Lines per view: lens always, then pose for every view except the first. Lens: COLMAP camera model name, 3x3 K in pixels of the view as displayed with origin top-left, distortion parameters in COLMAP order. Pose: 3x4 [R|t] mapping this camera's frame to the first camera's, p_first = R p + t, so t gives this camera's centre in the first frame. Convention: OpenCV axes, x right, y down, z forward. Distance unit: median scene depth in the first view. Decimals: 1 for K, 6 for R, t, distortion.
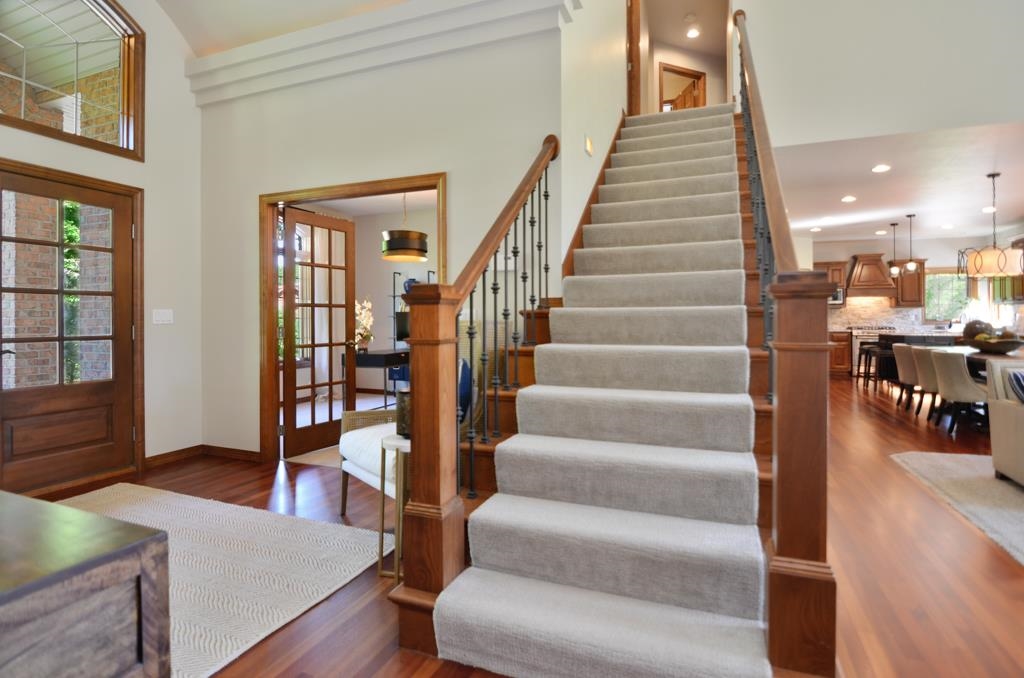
lens RADIAL K [[516.5, 0, 505.2], [0, 516.5, 320.7], [0, 0, 1]] dist [-0.003612, -0.011745]
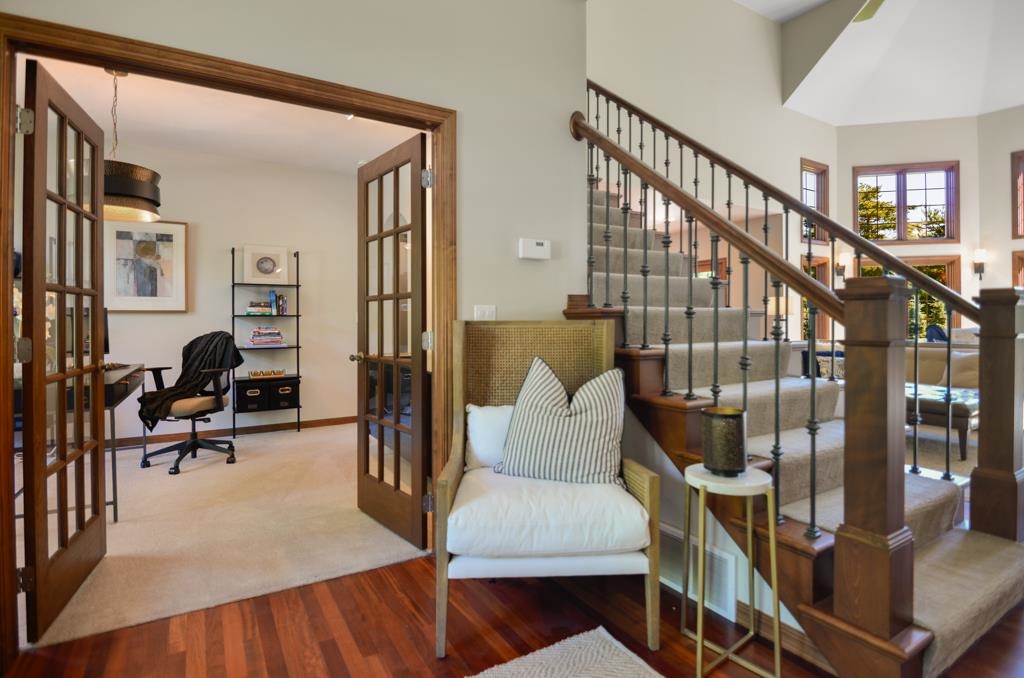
lens RADIAL K [[516.5, 0, 505.2], [0, 516.5, 320.7], [0, 0, 1]] dist [-0.003612, -0.011745]
pose [[0.598263, -0.000737, 0.801300, -0.528608], [0.003301, 0.999993, -0.001545, 0.000916], [-0.801293, 0.003569, 0.598261, 0.429554]]
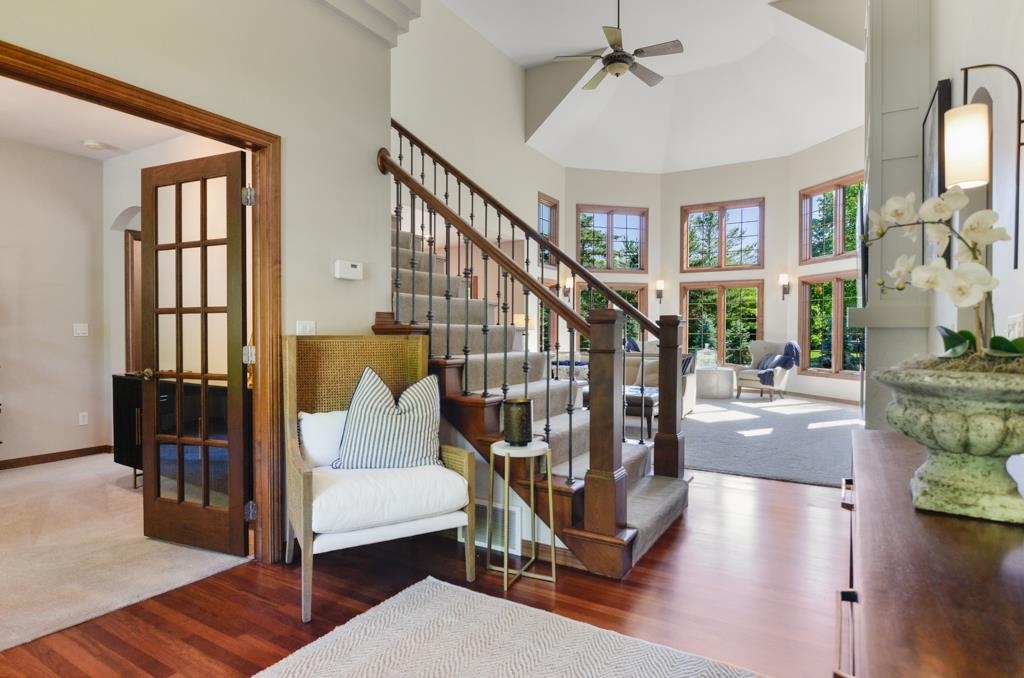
lens RADIAL K [[564.2, 0, 505.9], [0, 564.2, 340.7], [0, 0, 1]] dist [-0.004755, -0.001423]
pose [[0.157478, -0.011387, 0.987457, -0.719336], [-0.001196, 0.999931, 0.011722, -0.001913], [-0.987522, -0.003027, 0.157454, 0.449943]]
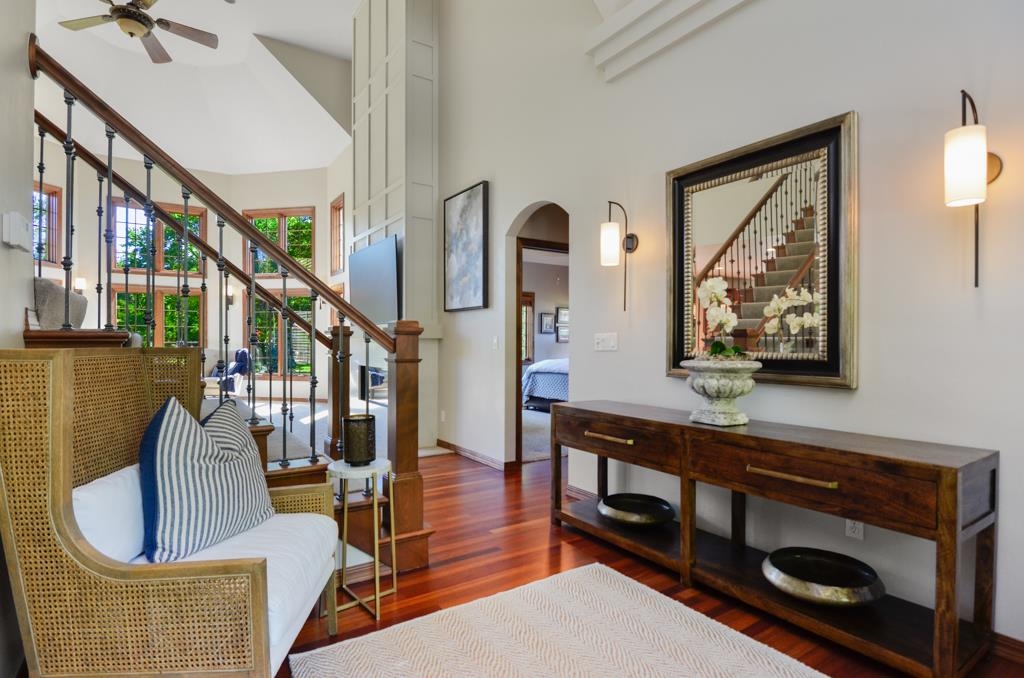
lens RADIAL K [[520.1, 0, 511.0], [0, 520.1, 348.4], [0, 0, 1]] dist [-0.016655, -0.000753]
pose [[-0.829166, -0.006413, 0.558966, -0.526629], [0.000588, 0.999924, 0.012345, -0.005122], [-0.559002, 0.010564, -0.829099, 0.888206]]
